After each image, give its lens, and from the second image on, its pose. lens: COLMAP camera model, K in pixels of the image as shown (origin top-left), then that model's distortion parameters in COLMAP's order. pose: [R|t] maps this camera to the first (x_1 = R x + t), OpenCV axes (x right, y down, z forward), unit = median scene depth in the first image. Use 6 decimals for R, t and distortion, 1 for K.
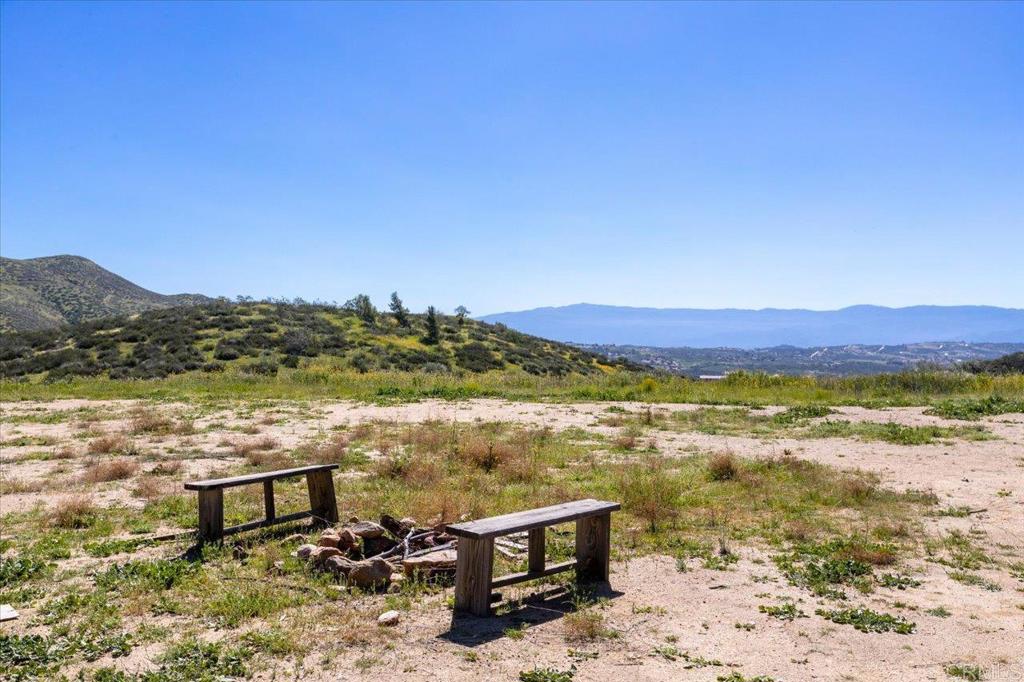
lens RADIAL K [[948.9, 0, 512.0], [0, 948.9, 341.0], [0, 0, 1]] dist [0.002902, -0.000574]
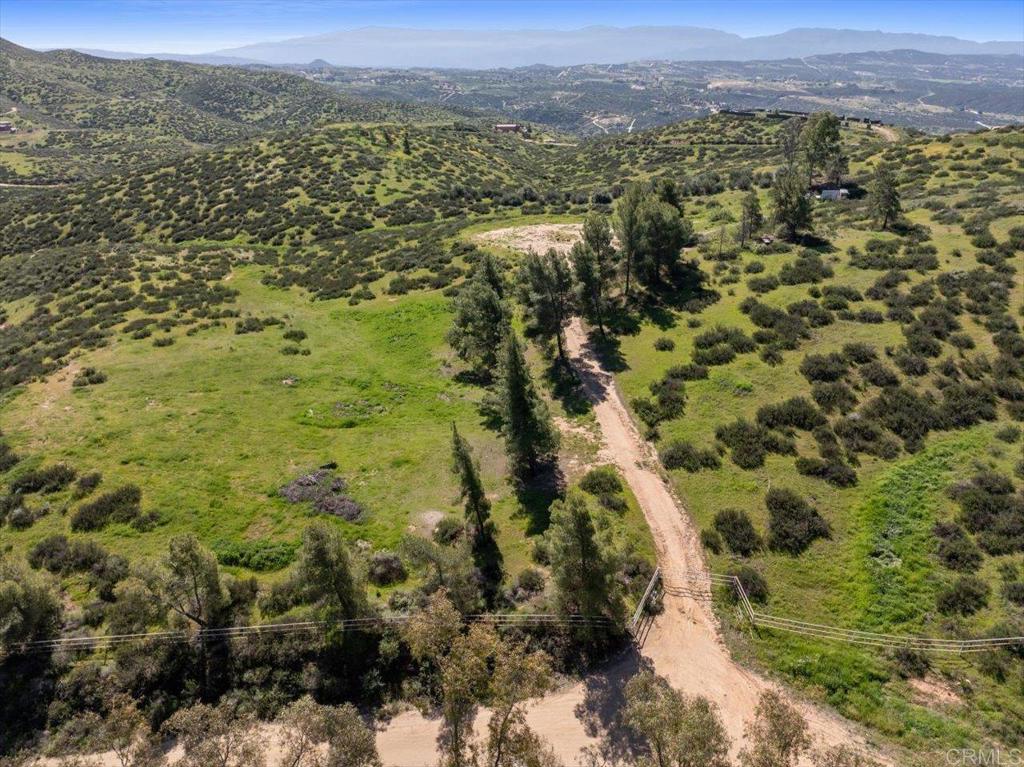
lens RADIAL K [[730.7, 0, 512.0], [0, 730.7, 383.5], [0, 0, 1]] dist [-0.005916, -0.075756]
pose [[0.969326, -0.117393, 0.215931, -0.265021], [0.019201, 0.912041, 0.409649, -0.189894], [-0.245027, -0.392937, 0.886319, -0.771024]]
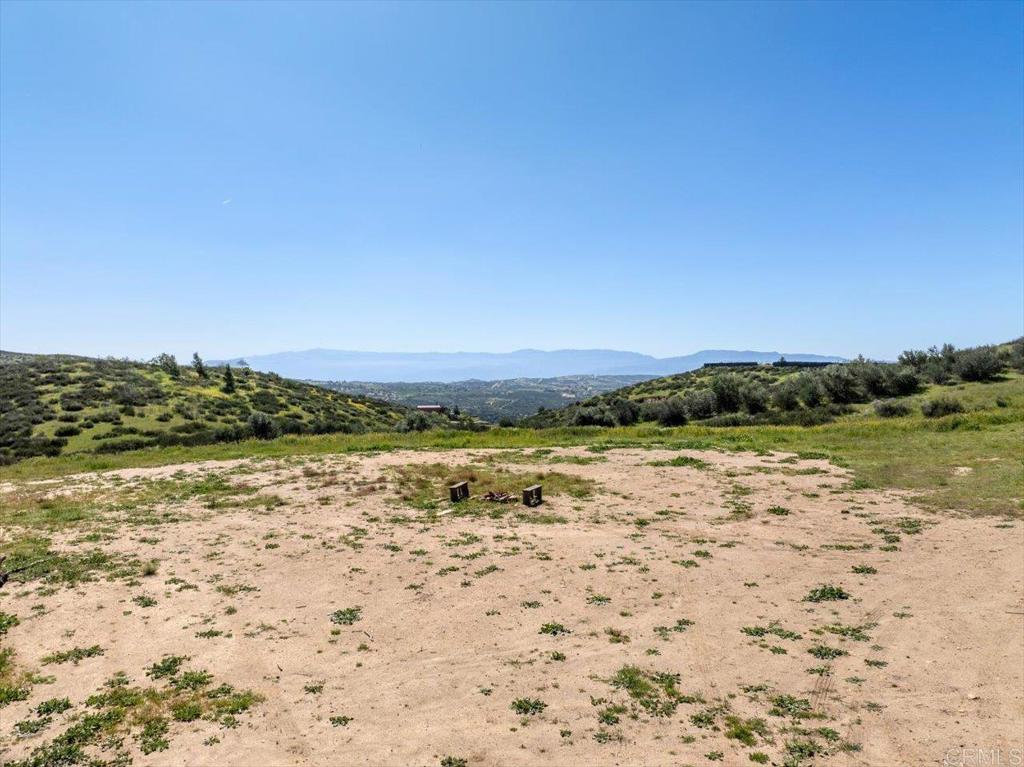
lens RADIAL K [[730.7, 0, 512.0], [0, 730.7, 383.5], [0, 0, 1]] dist [-0.005916, -0.075756]
pose [[0.944900, -0.018668, 0.326826, -0.040905], [0.015882, 0.999811, 0.011190, -0.013210], [-0.326974, -0.005382, 0.945018, -0.083377]]
